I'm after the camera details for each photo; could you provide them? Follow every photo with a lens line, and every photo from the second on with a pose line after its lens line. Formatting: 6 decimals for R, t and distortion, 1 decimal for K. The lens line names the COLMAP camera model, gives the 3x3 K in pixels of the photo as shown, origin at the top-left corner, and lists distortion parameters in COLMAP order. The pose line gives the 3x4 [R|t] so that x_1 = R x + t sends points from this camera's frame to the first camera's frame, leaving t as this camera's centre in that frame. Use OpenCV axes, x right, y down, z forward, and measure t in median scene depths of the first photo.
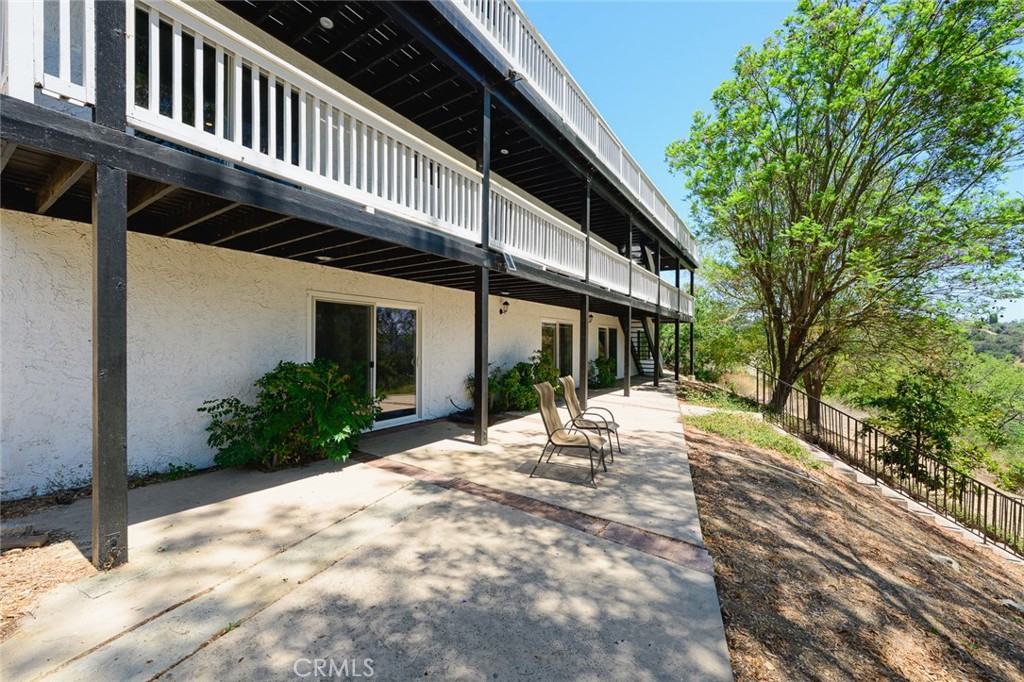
lens RADIAL K [[398.3, 0, 512.0], [0, 398.3, 341.0], [0, 0, 1]] dist [0.000682, 0.000026]
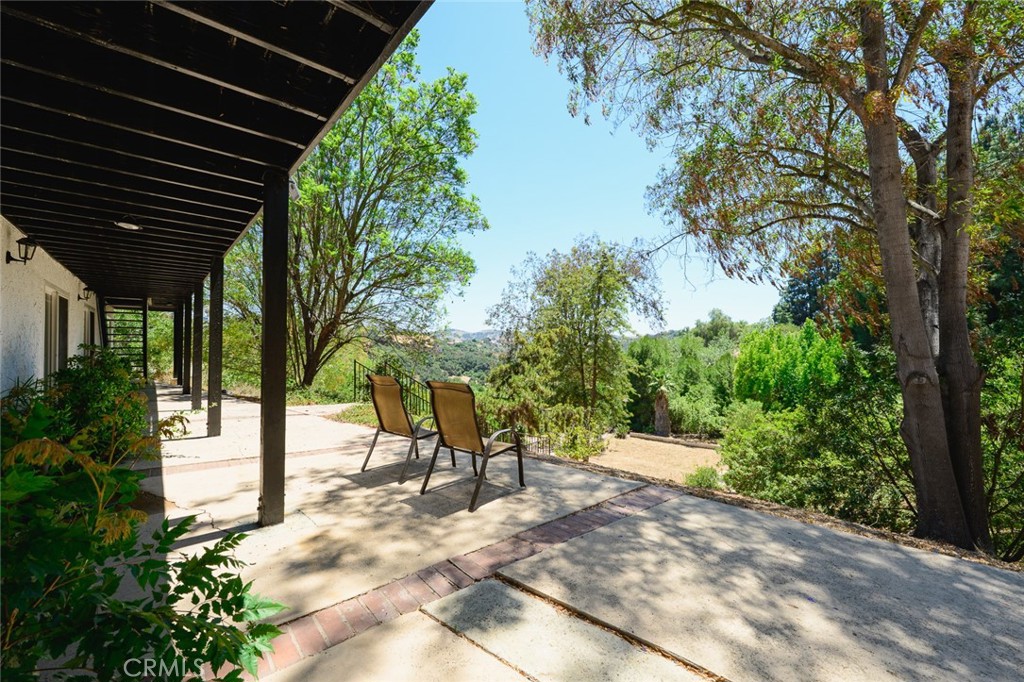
lens RADIAL K [[398.3, 0, 512.0], [0, 398.3, 341.0], [0, 0, 1]] dist [0.000682, 0.000026]
pose [[0.253108, 0.001333, 0.967437, -0.719803], [-0.002746, 0.999996, -0.000659, 0.050897], [-0.967434, -0.002489, 0.253110, 0.918469]]
